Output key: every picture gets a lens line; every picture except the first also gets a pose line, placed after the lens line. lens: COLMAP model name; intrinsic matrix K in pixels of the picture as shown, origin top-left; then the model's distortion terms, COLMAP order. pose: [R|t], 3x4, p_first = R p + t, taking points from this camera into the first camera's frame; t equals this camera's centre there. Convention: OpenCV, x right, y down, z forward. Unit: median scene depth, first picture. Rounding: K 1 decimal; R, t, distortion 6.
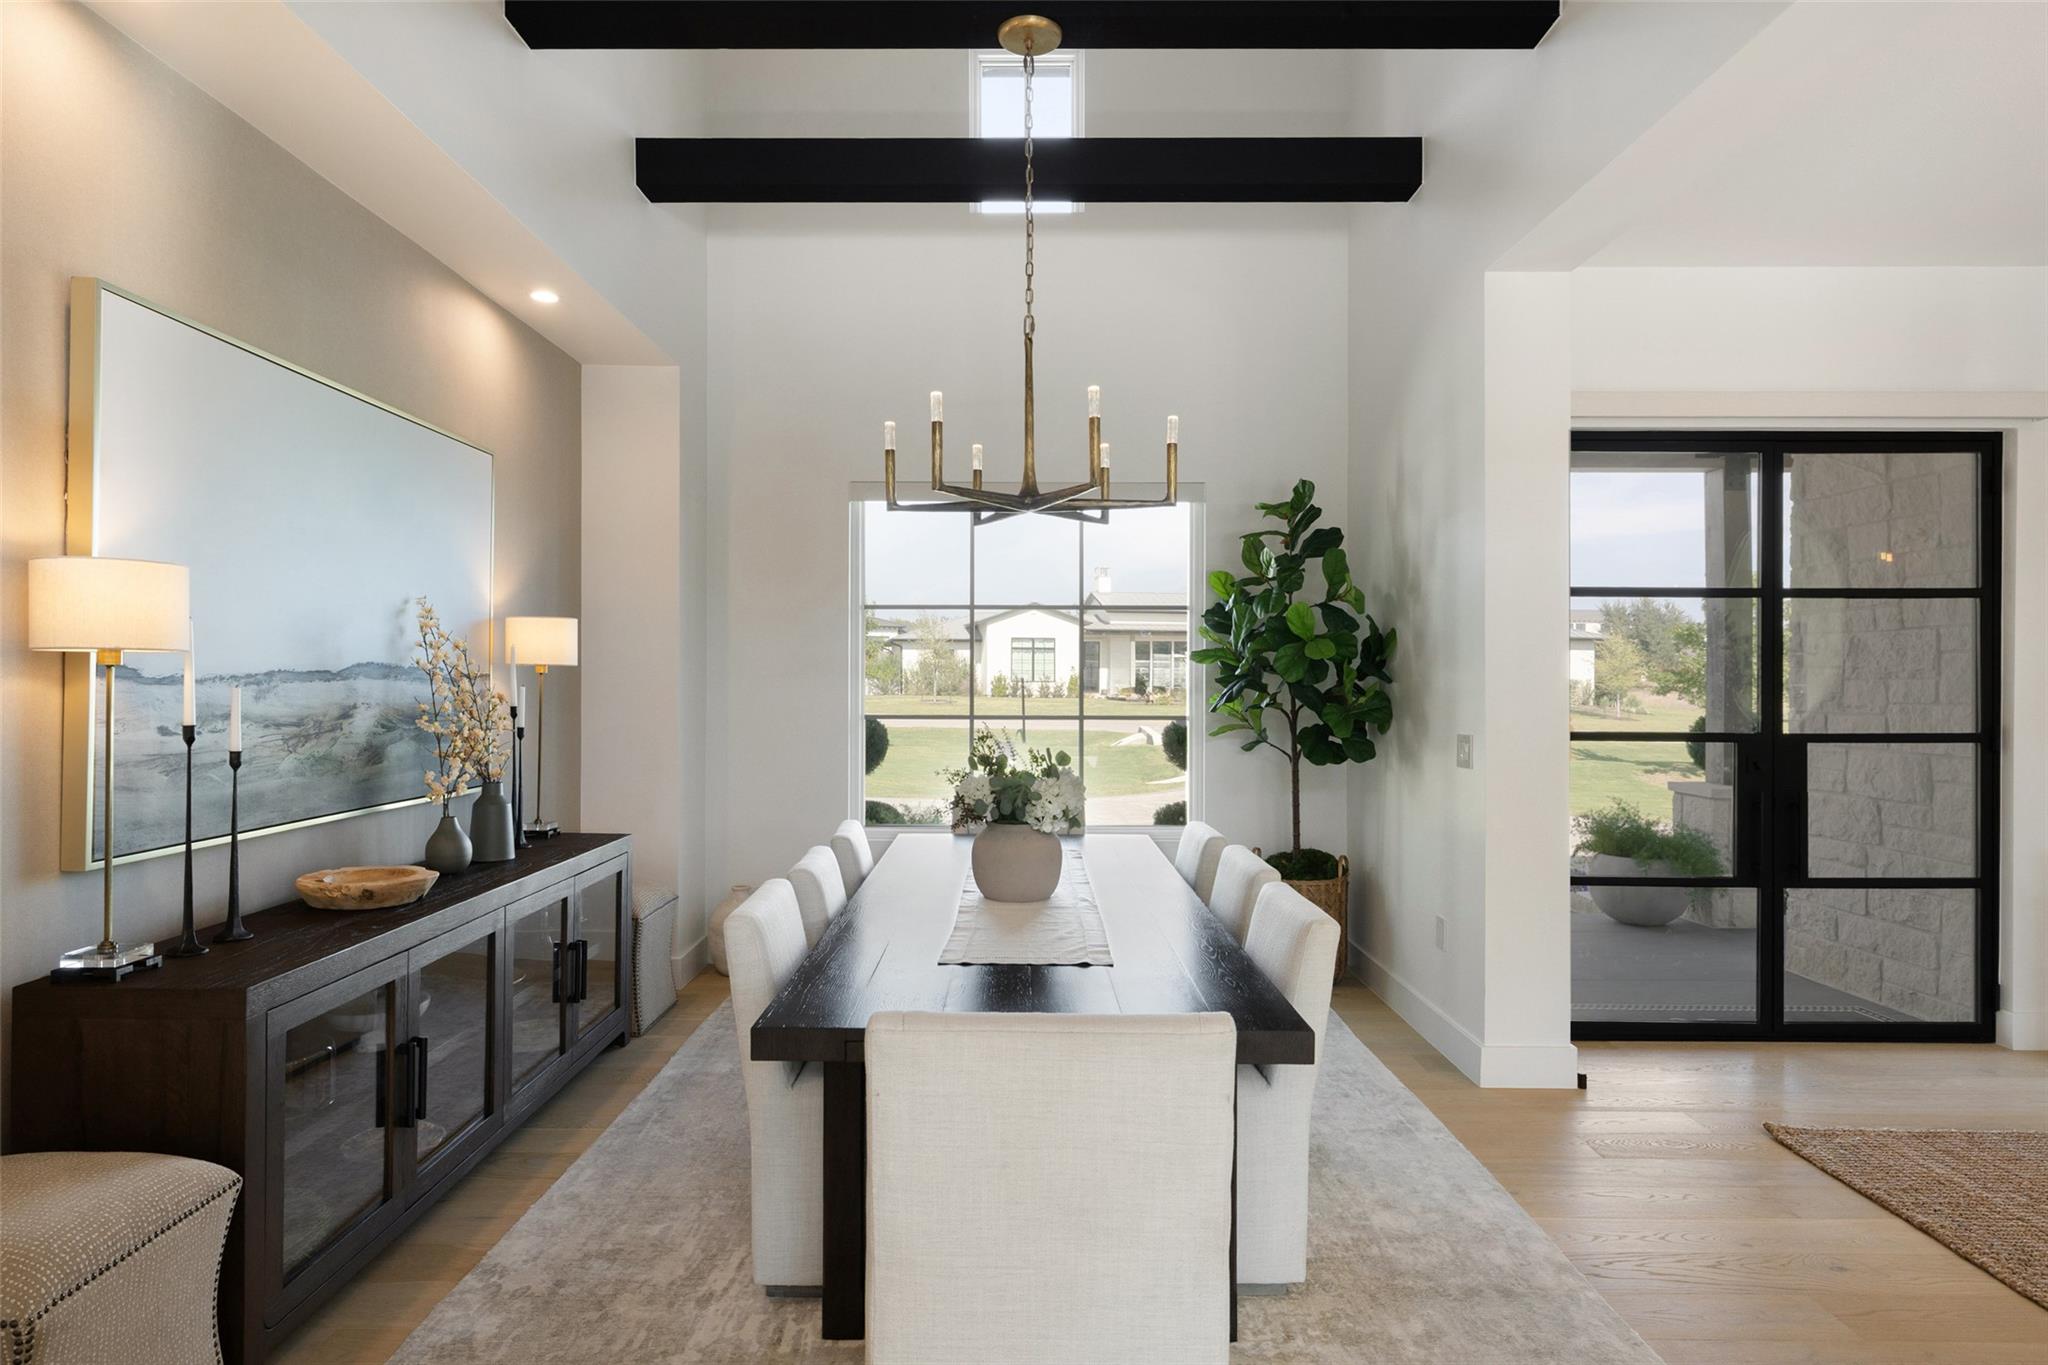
lens RADIAL K [[1133.5, 0, 1039.3], [0, 1133.5, 681.8], [0, 0, 1]] dist [-0.006449, -0.000553]
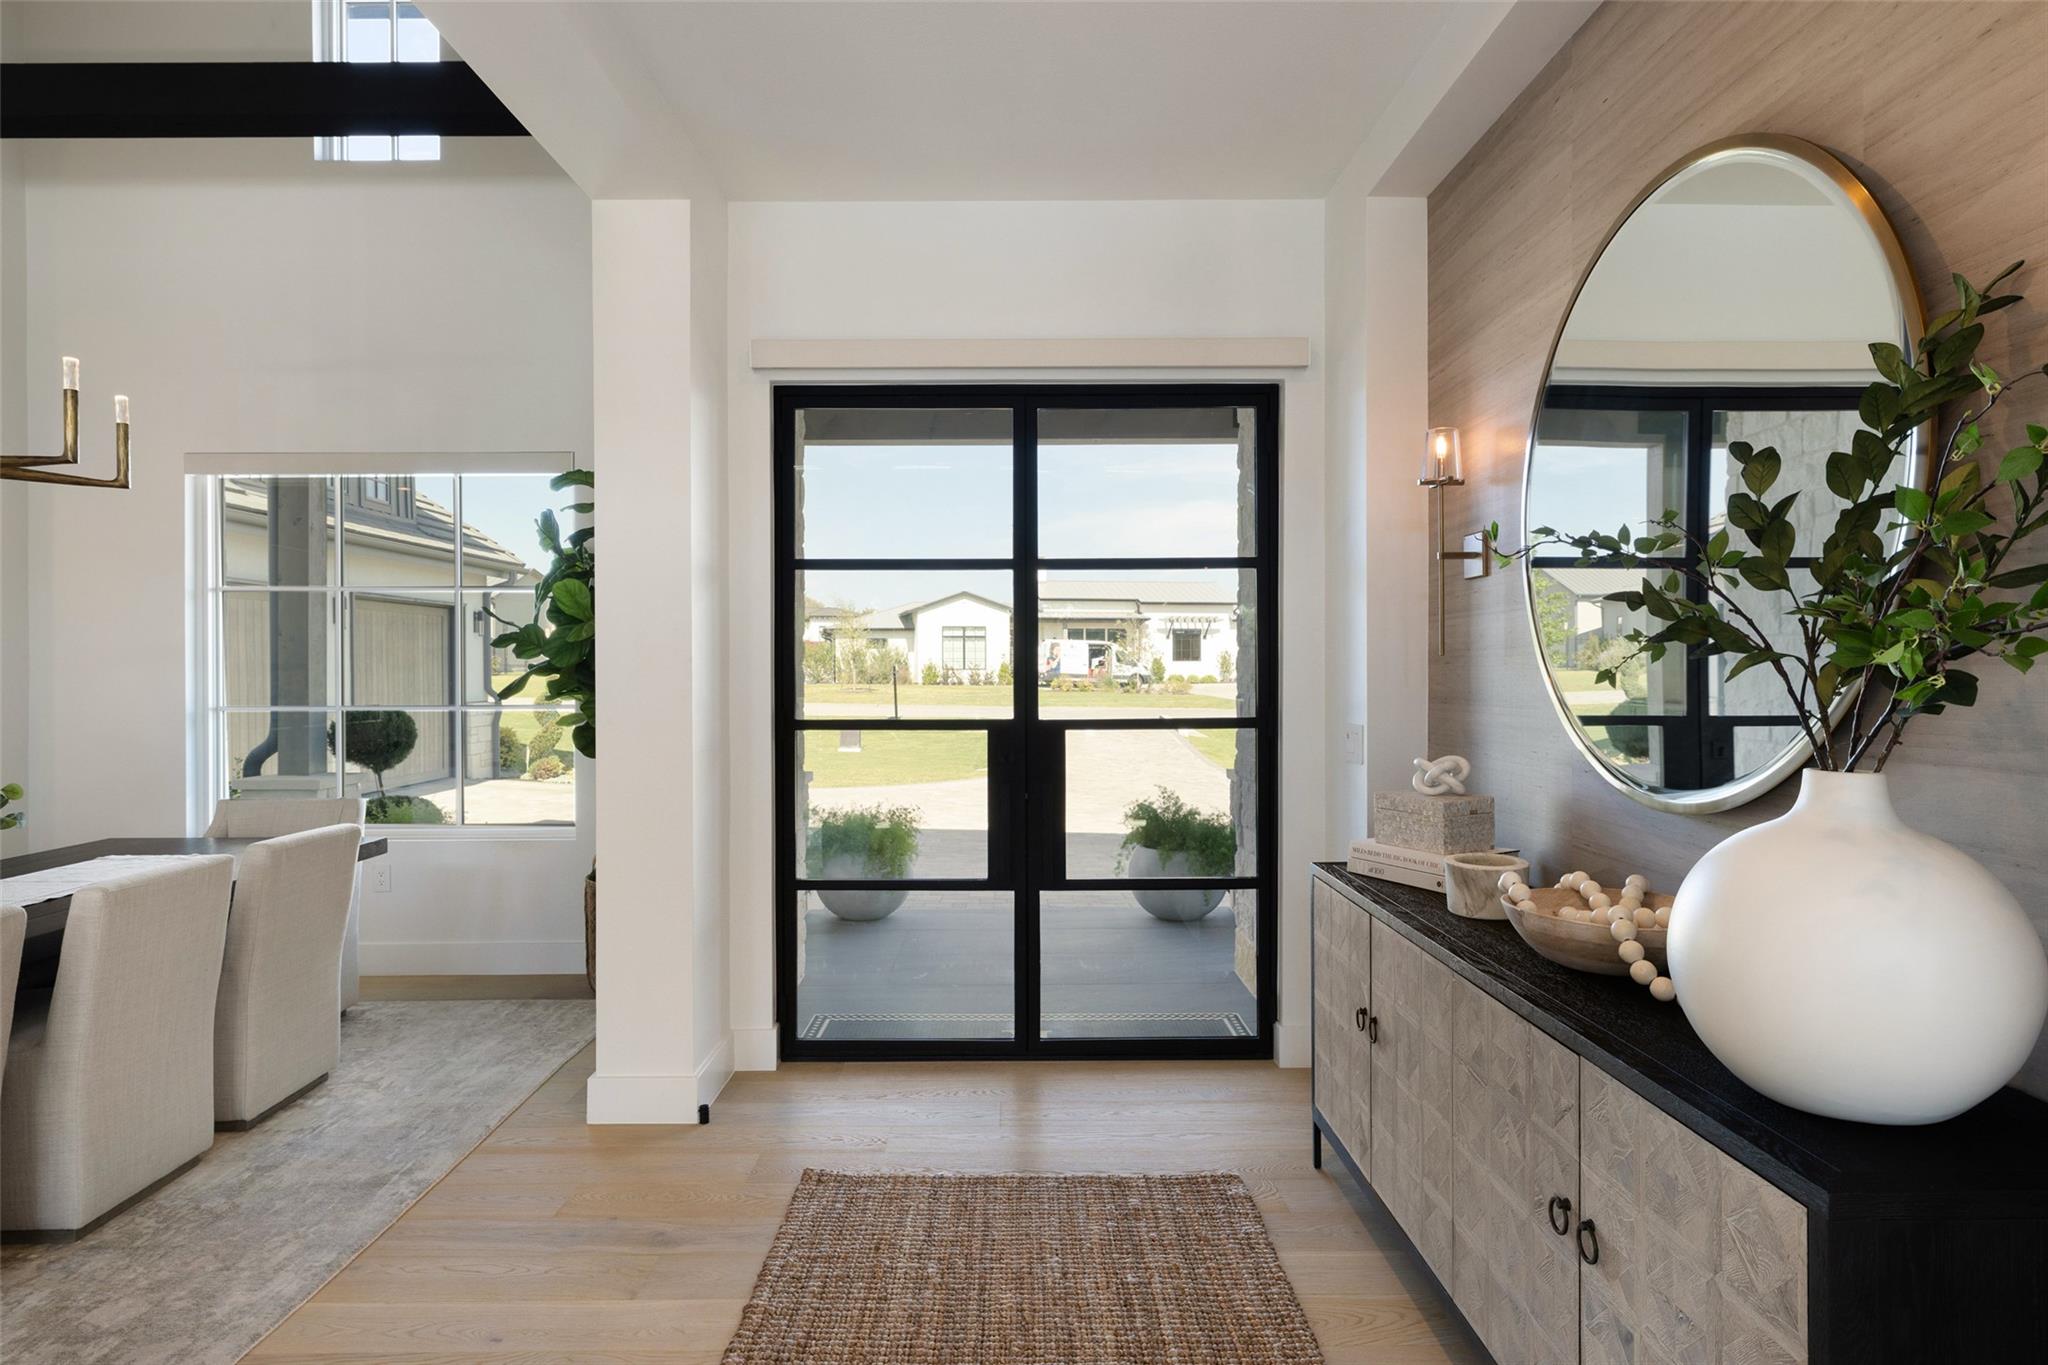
lens RADIAL K [[1133.5, 0, 1003.9], [0, 1133.5, 673.3], [0, 0, 1]] dist [-0.006449, -0.000553]
pose [[0.999471, -0.004211, 0.032236, 0.602541], [0.004110, 0.999986, 0.003202, 0.006127], [-0.032249, -0.003067, 0.999475, 0.099485]]
